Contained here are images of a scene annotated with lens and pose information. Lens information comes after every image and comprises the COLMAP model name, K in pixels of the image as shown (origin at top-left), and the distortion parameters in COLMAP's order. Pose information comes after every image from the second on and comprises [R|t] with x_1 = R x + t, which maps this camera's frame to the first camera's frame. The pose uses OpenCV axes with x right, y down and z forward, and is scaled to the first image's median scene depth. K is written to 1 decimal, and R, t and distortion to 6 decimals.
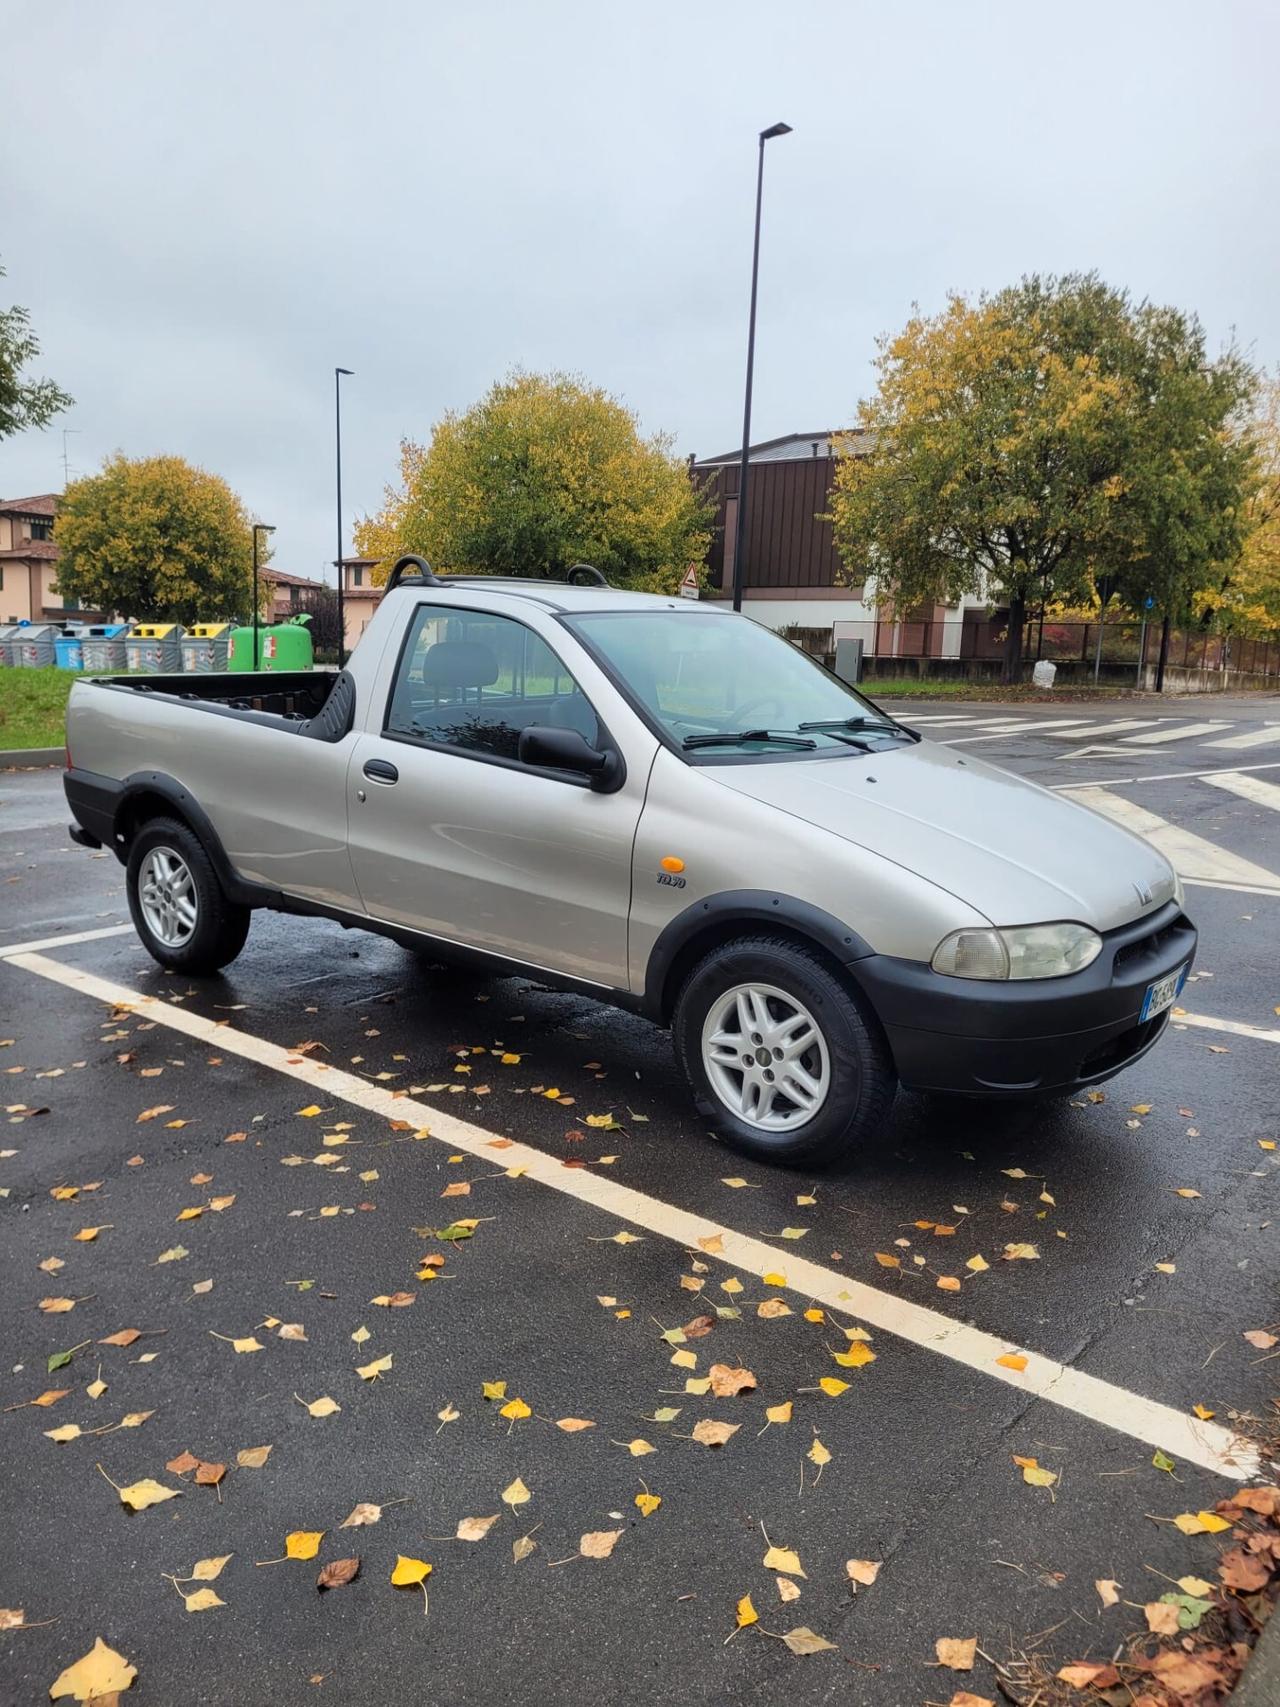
lens RADIAL K [[1278.9, 0, 651.5], [0, 1278.9, 863.0], [0, 0, 1]] dist [0.056885, -0.049651]
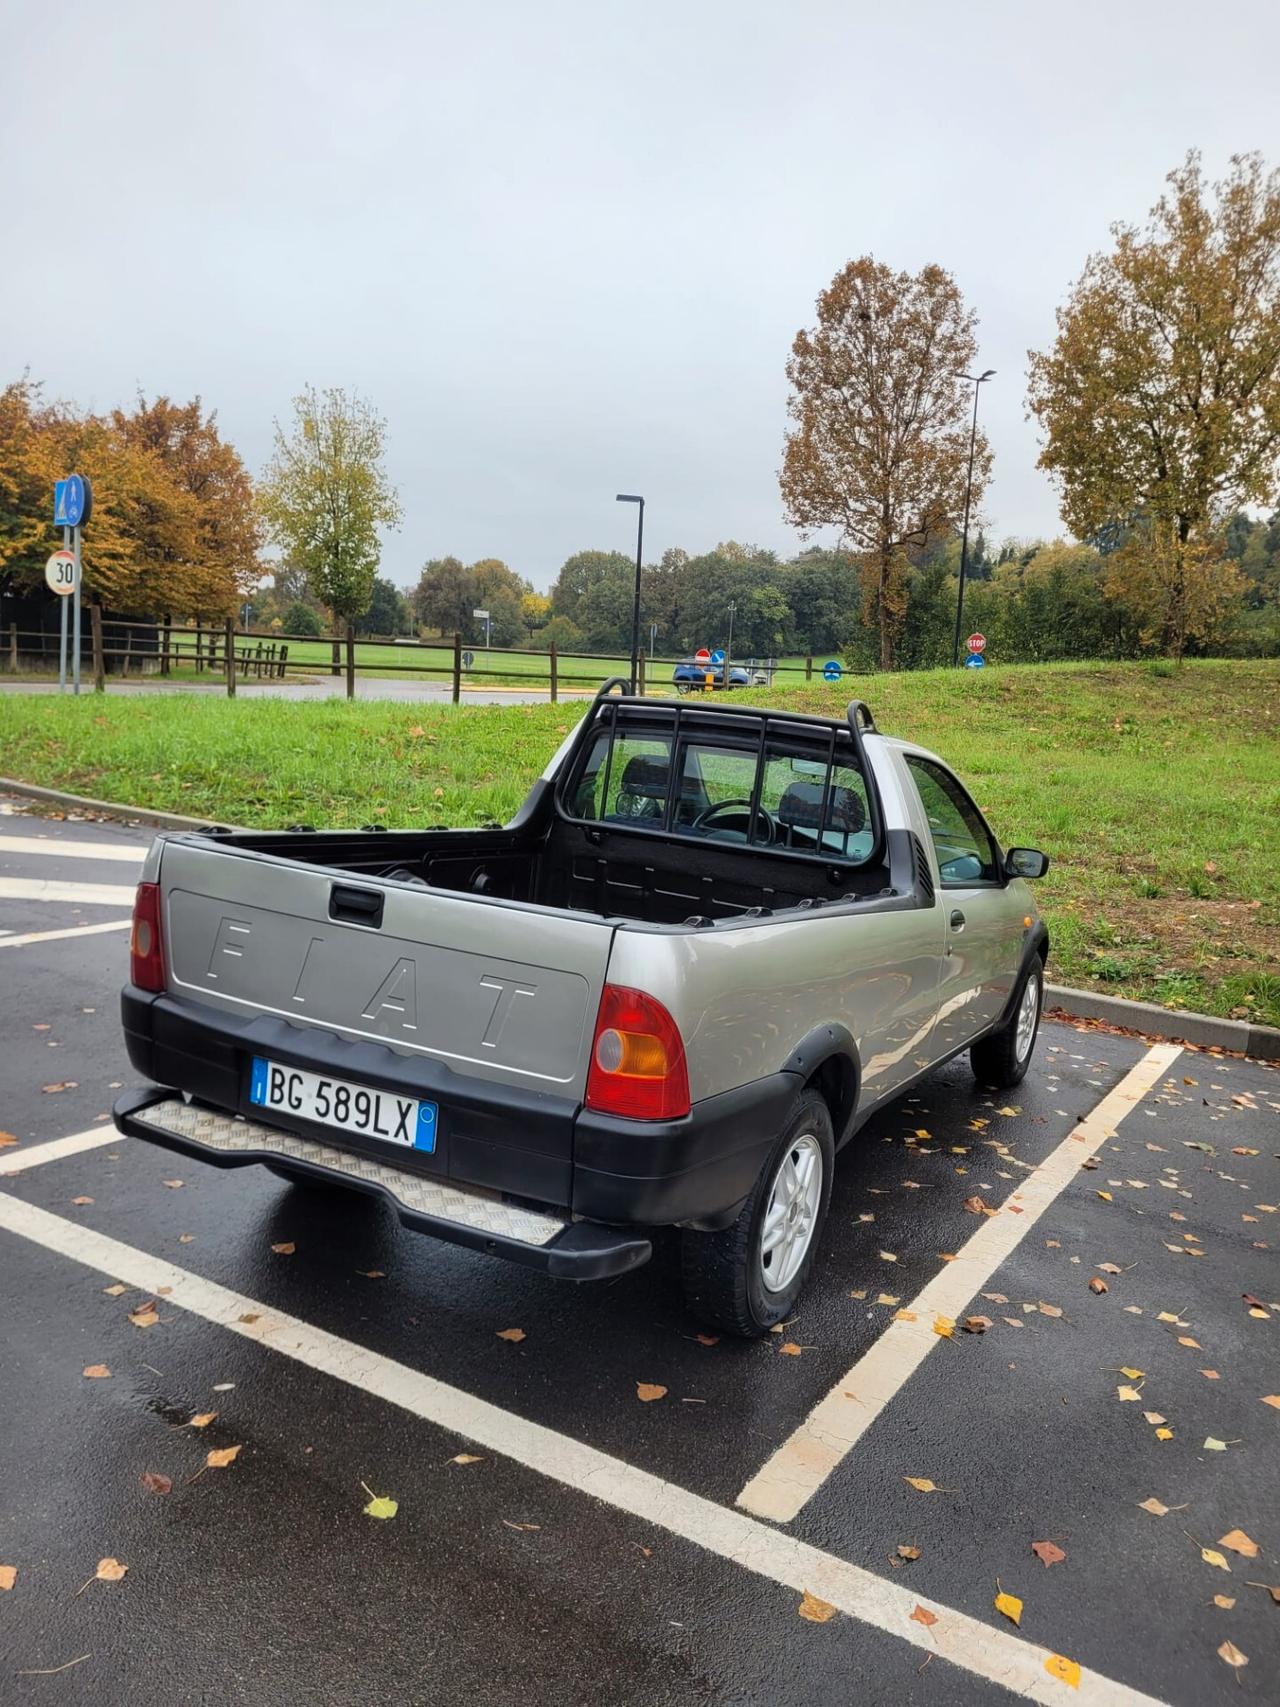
lens RADIAL K [[1287.3, 0, 653.4], [0, 1287.3, 859.0], [0, 0, 1]] dist [0.054650, -0.045726]
pose [[-0.167271, -0.169109, 0.971299, -1.270839], [0.090707, 0.978362, 0.185960, -0.364252], [-0.981729, 0.119209, -0.148312, 1.497172]]
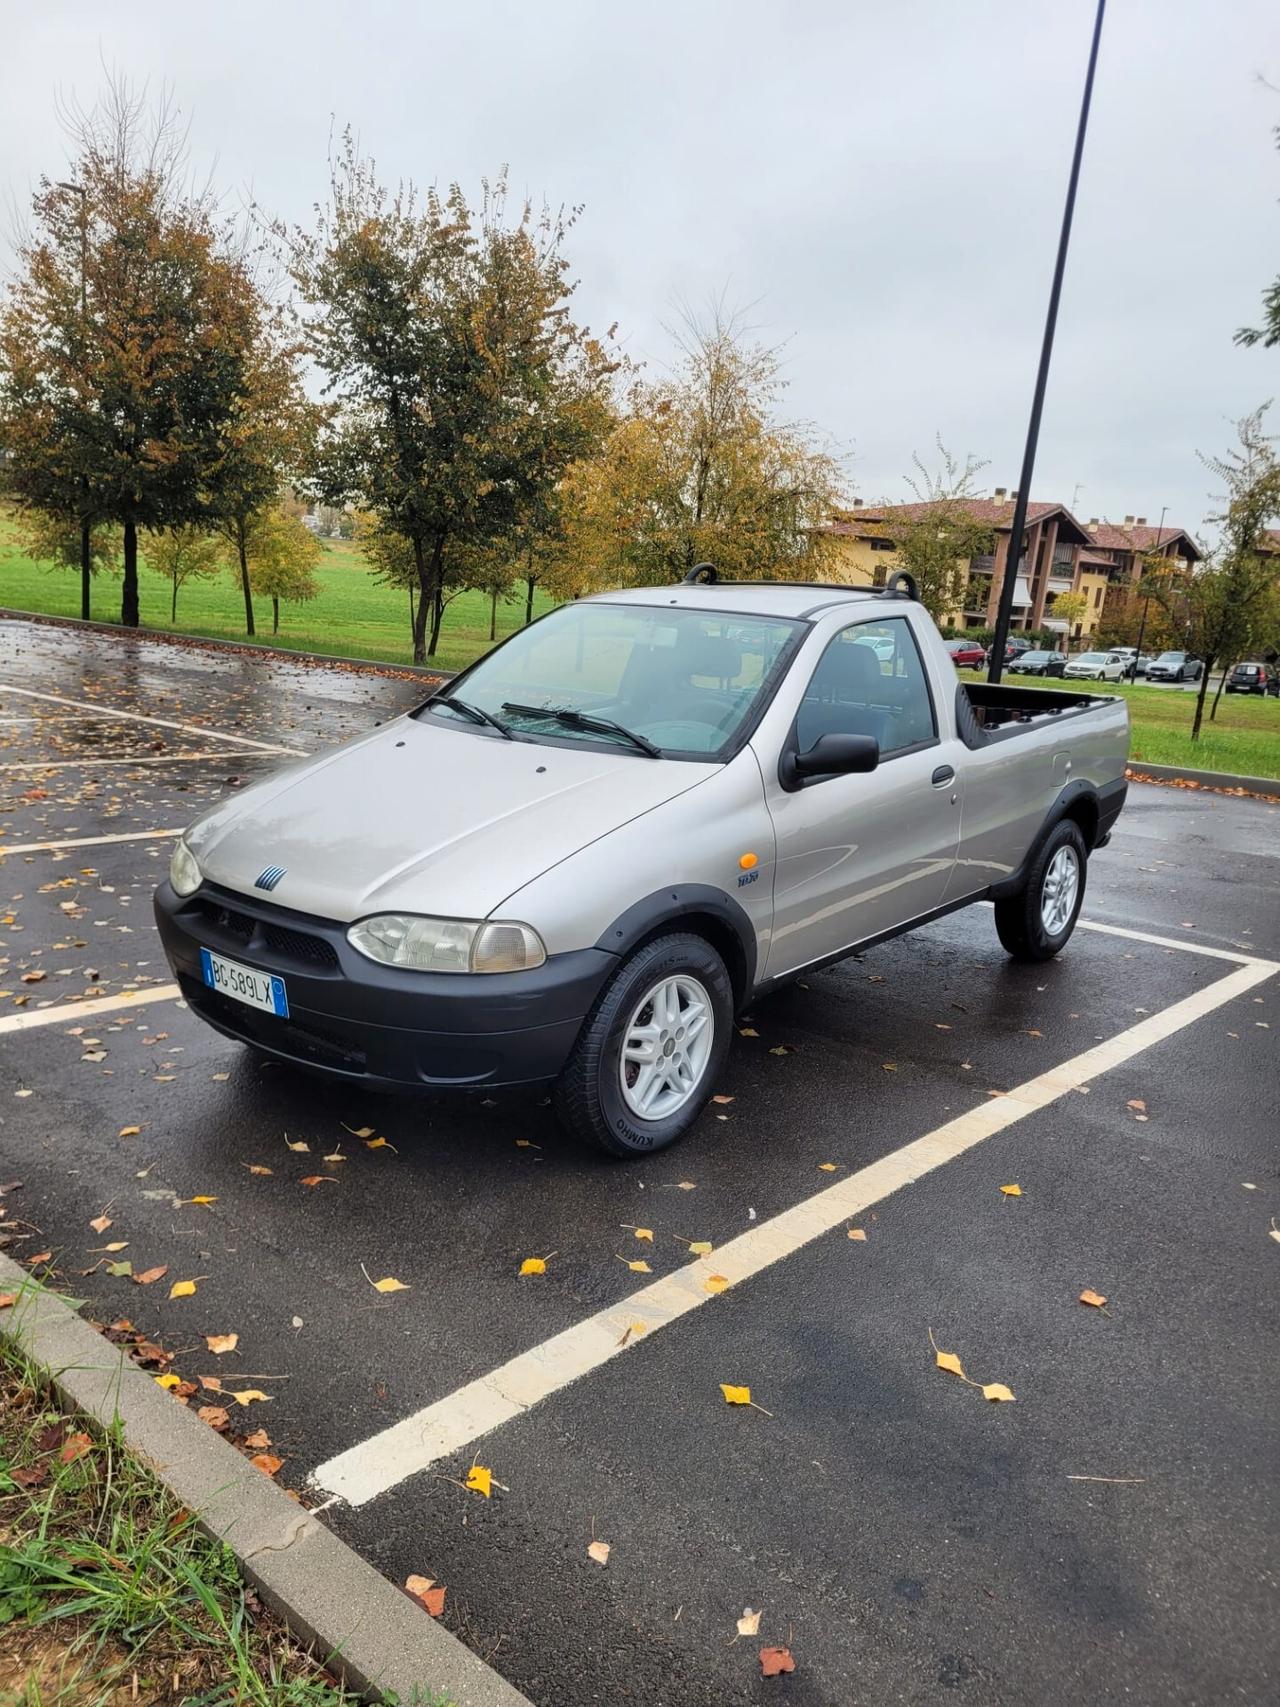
lens RADIAL K [[1278.0, 0, 668.3], [0, 1278.0, 845.7], [0, 0, 1]] dist [0.059790, -0.046349]
pose [[-0.019531, 0.175368, -0.984309, 1.198622], [-0.245763, 0.953449, 0.174746, -0.219731], [0.969133, 0.245320, 0.024477, 1.150519]]
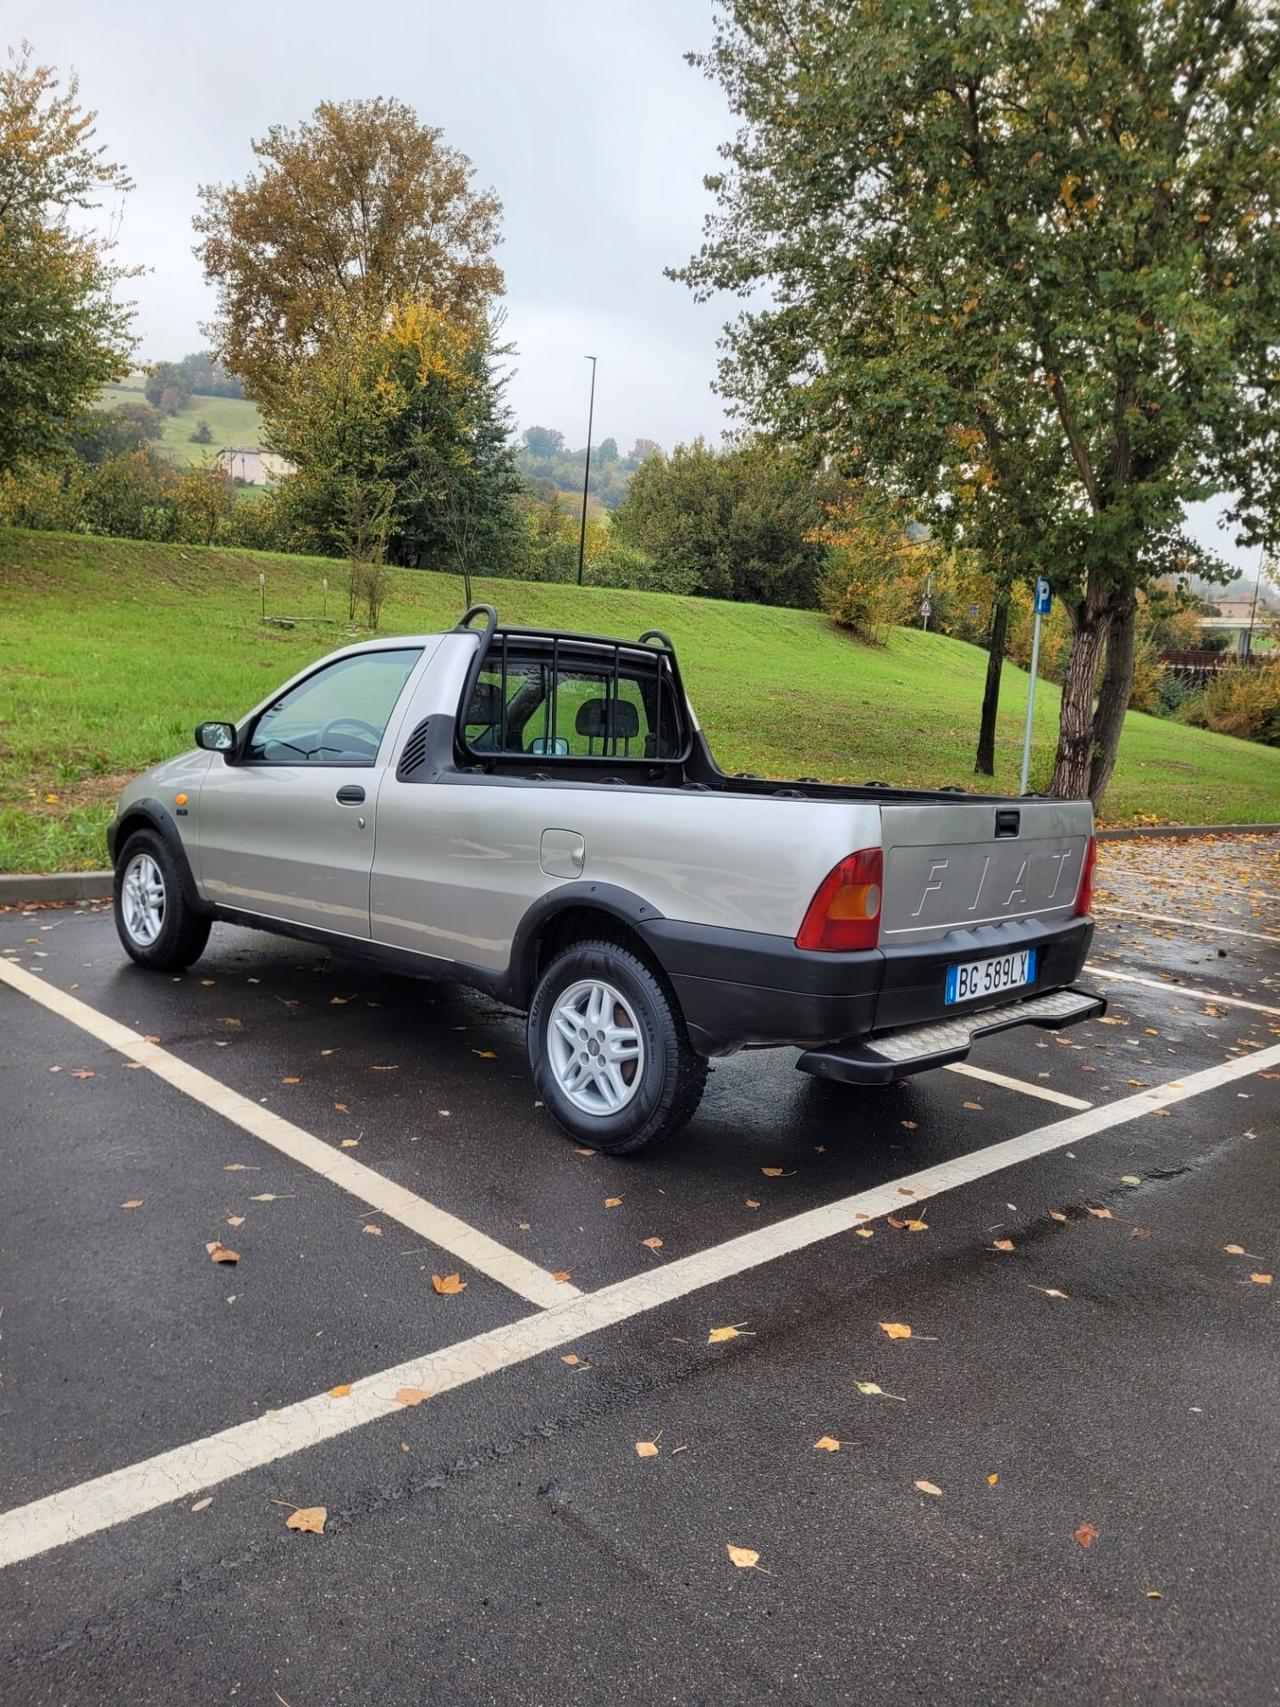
lens RADIAL K [[1289.6, 0, 645.5], [0, 1289.6, 869.0], [0, 0, 1]] dist [0.065348, -0.060720]
pose [[-0.990852, -0.111259, 0.076385, -0.334416], [-0.081502, 0.944444, 0.318406, -0.473161], [-0.107567, 0.309267, -0.944872, 2.525278]]
